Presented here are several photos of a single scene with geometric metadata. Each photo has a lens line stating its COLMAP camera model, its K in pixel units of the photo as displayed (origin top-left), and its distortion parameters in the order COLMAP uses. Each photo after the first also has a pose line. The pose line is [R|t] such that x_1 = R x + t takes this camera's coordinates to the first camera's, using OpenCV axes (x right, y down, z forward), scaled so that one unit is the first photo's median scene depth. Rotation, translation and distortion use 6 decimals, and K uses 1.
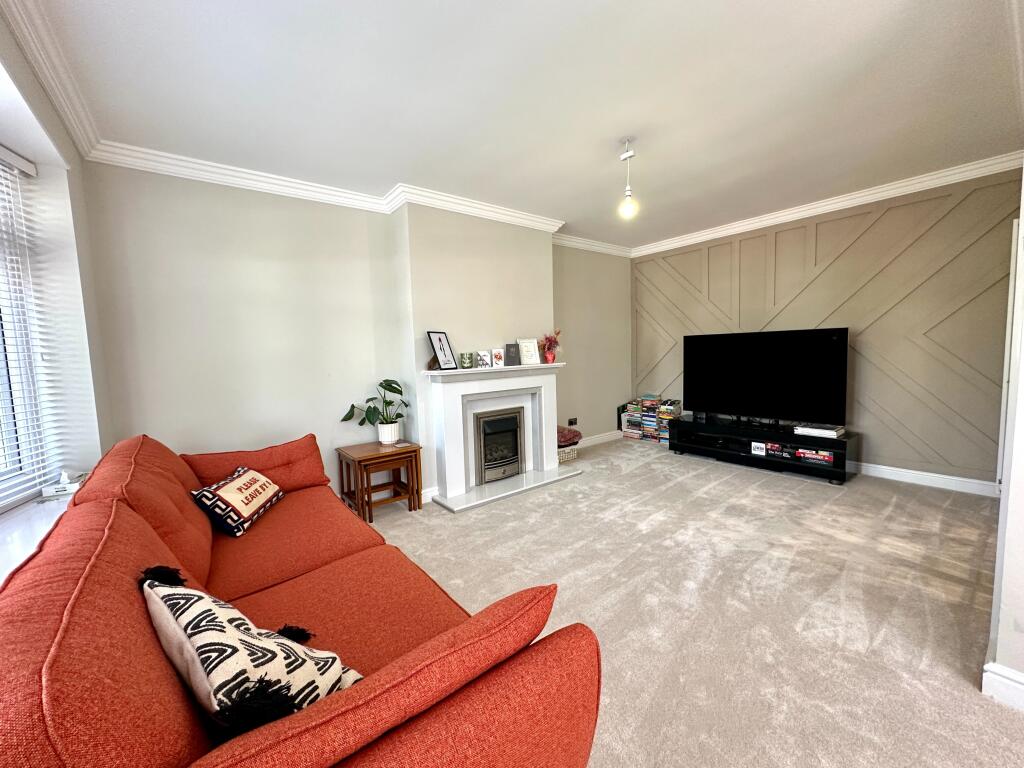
lens RADIAL K [[411.2, 0, 512.7], [0, 411.2, 383.7], [0, 0, 1]] dist [-0.002261, -0.000322]
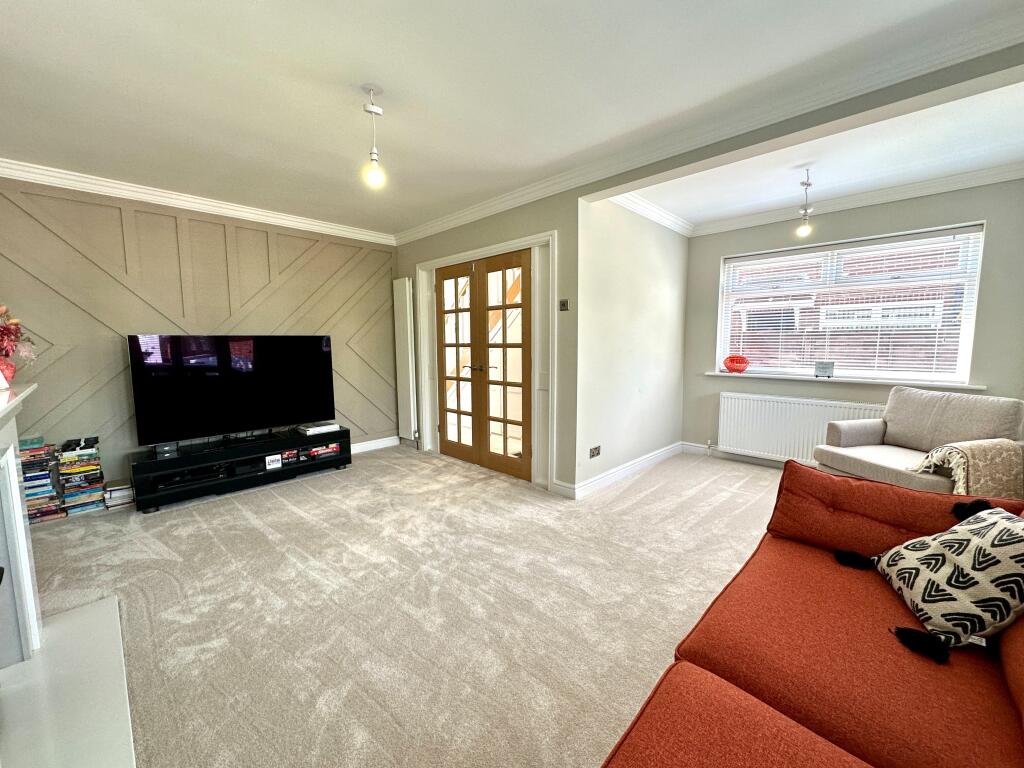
lens RADIAL K [[411.2, 0, 511.4], [0, 411.2, 383.2], [0, 0, 1]] dist [-0.002261, -0.000322]
pose [[-0.127198, -0.062857, 0.989884, -0.384032], [0.095863, 0.992539, 0.075344, -0.036549], [-0.987234, 0.104477, -0.120223, 0.578404]]
